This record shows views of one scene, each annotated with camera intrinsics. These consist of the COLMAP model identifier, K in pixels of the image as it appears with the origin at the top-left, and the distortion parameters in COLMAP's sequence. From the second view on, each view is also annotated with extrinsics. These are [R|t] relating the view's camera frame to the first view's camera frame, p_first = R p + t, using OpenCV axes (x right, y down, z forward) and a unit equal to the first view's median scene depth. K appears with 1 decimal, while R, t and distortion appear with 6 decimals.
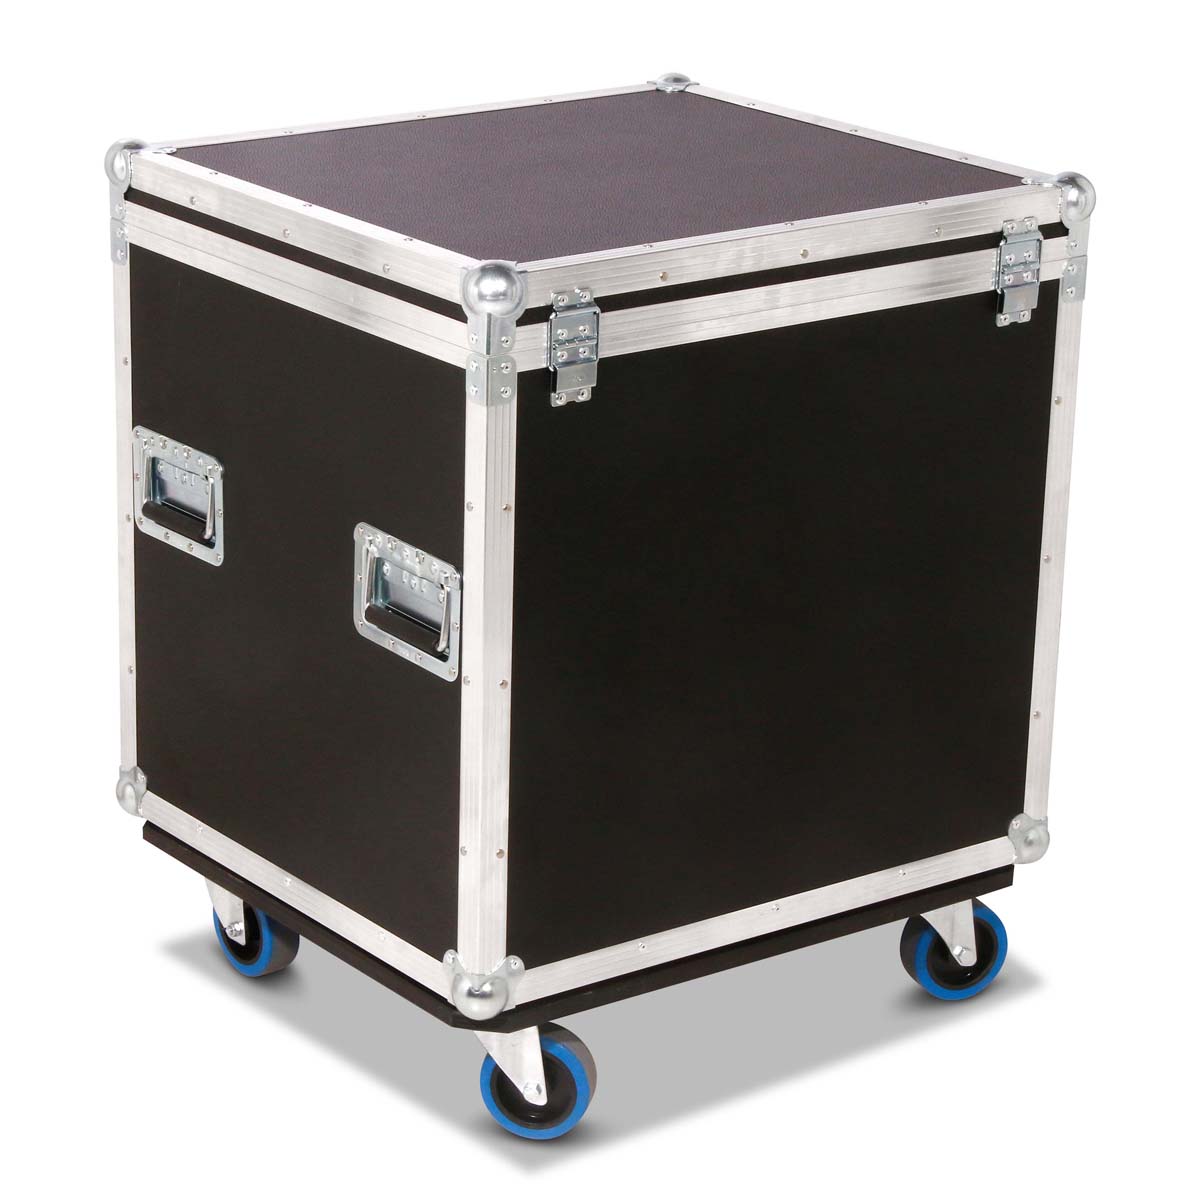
lens RADIAL K [[3804.0, 0, 600.0], [0, 3804.0, 600.0], [0, 0, 1]] dist [0.182658, 0.550484]
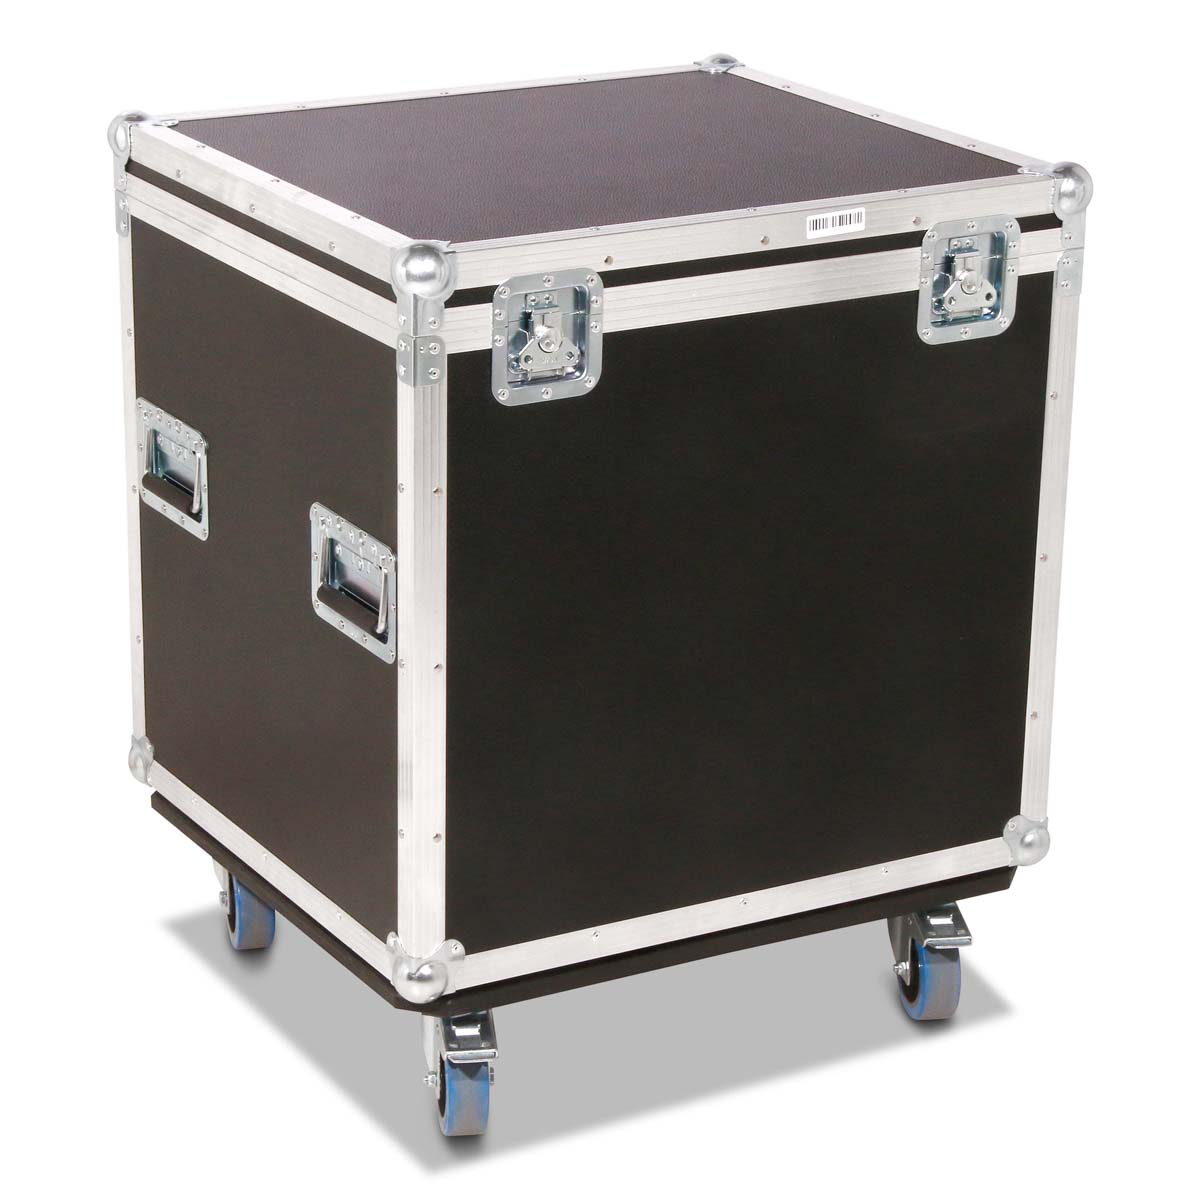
lens RADIAL K [[3804.0, 0, 600.0], [0, 3804.0, 600.0], [0, 0, 1]] dist [0.182658, 0.550484]
pose [[0.994095, 0.030651, -0.104090, 0.109602], [-0.029973, 0.999518, 0.008073, -0.004279], [0.104288, -0.004905, 0.994535, 0.014539]]
